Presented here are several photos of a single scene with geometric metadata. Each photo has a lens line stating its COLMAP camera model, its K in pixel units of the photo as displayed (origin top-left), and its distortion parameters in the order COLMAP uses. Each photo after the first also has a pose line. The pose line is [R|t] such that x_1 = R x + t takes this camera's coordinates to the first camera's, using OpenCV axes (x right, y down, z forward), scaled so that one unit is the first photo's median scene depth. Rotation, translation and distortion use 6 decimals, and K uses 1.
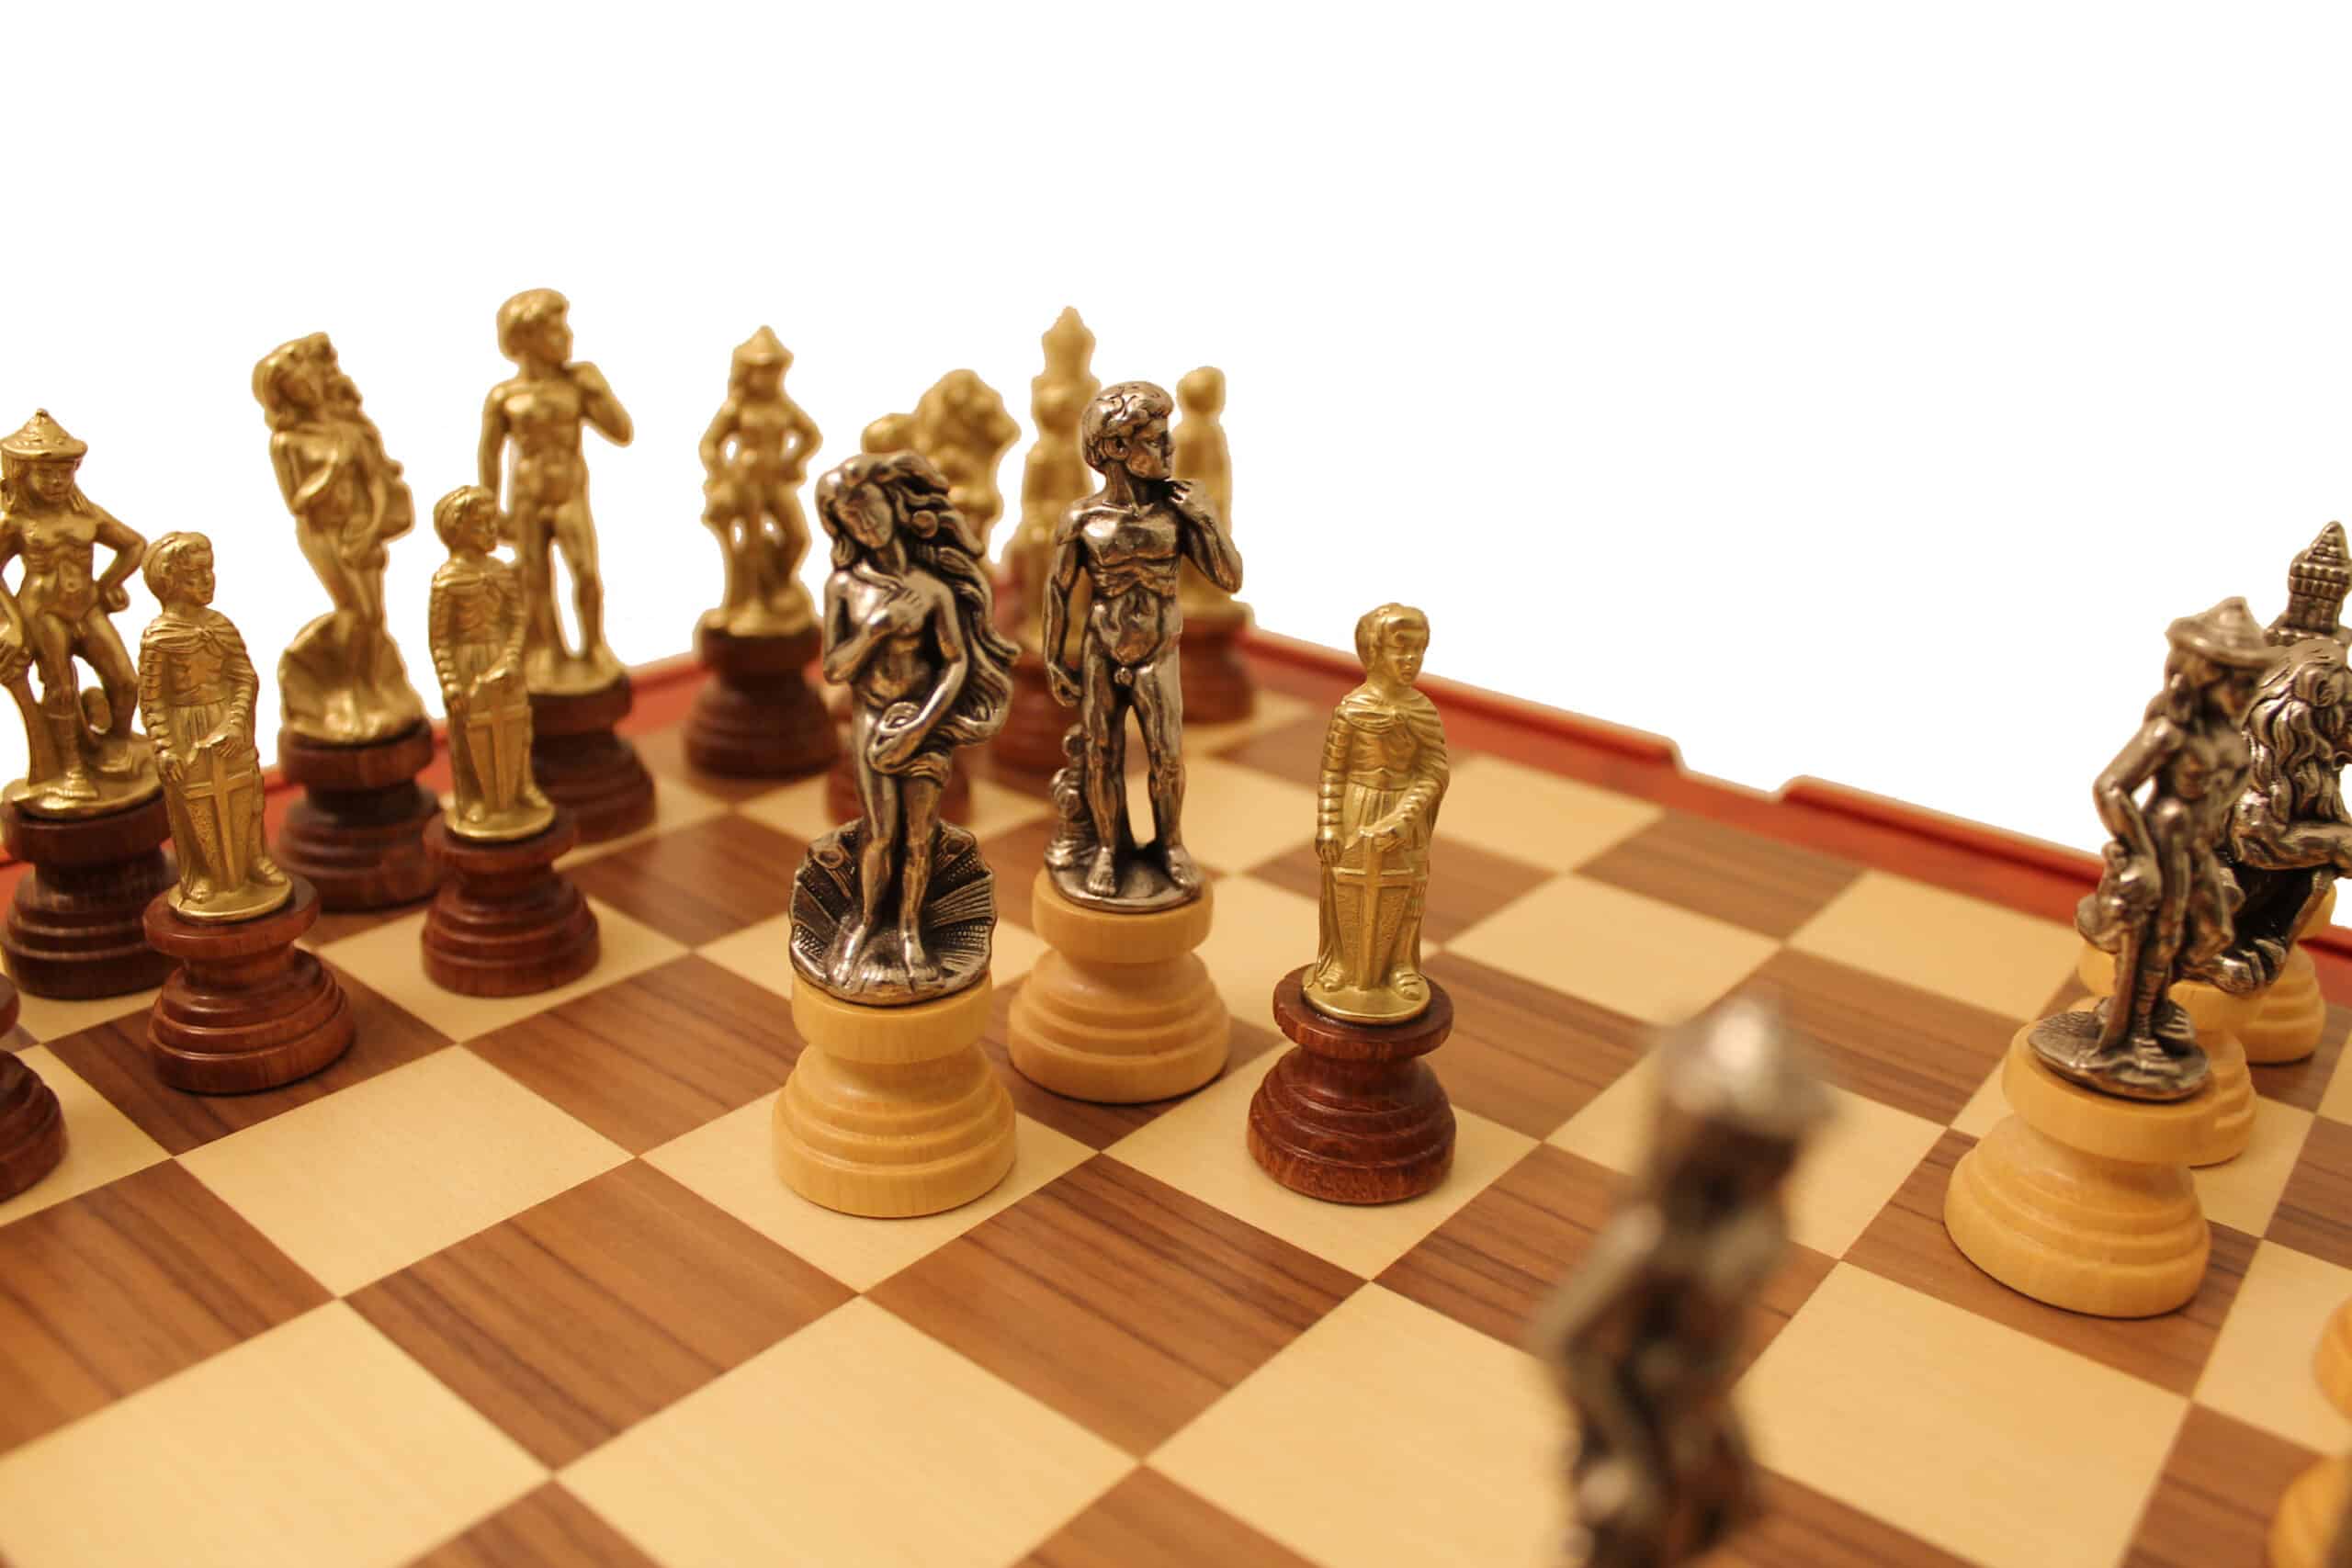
lens RADIAL K [[1923.9, 0, 1143.0], [0, 1923.9, 749.7], [0, 0, 1]] dist [-0.177715, 0.166406]
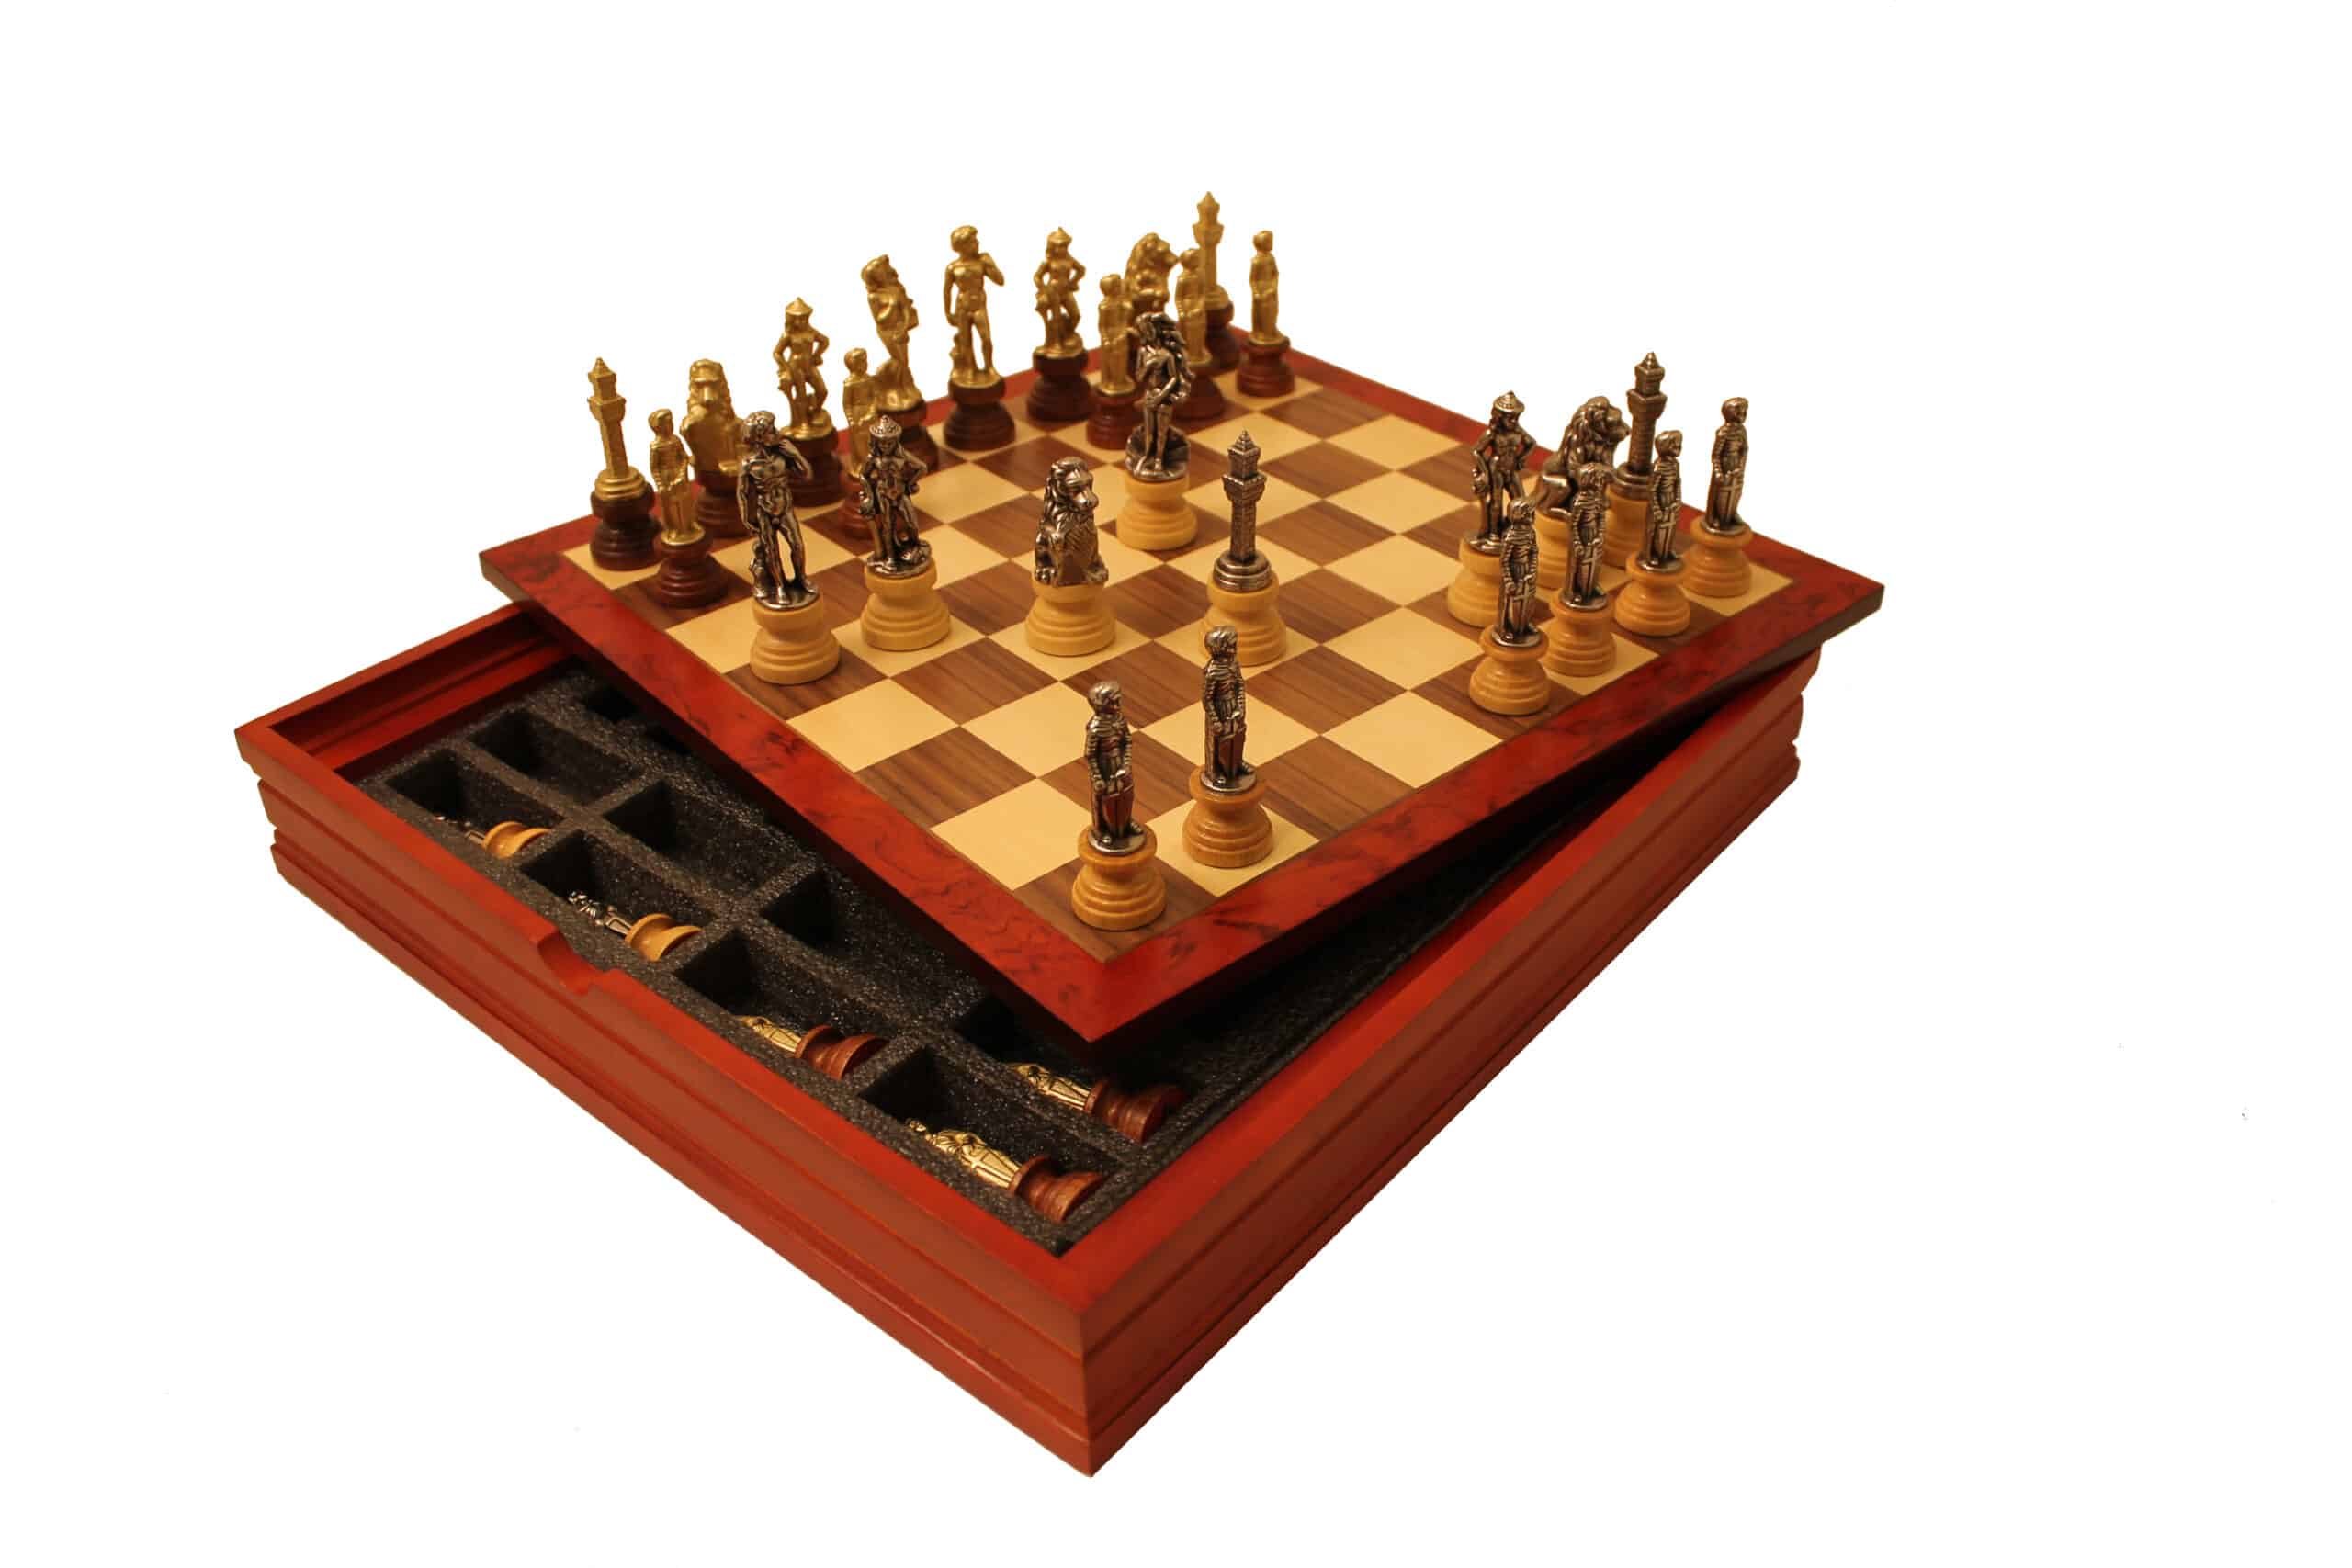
lens RADIAL K [[1923.9, 0, 1143.0], [0, 1923.9, 749.7], [0, 0, 1]] dist [-0.177715, 0.166406]
pose [[0.983757, 0.048722, -0.172764, 0.383236], [-0.009579, 0.975336, 0.220517, -0.130688], [0.179247, -0.215280, 0.959961, -1.552865]]
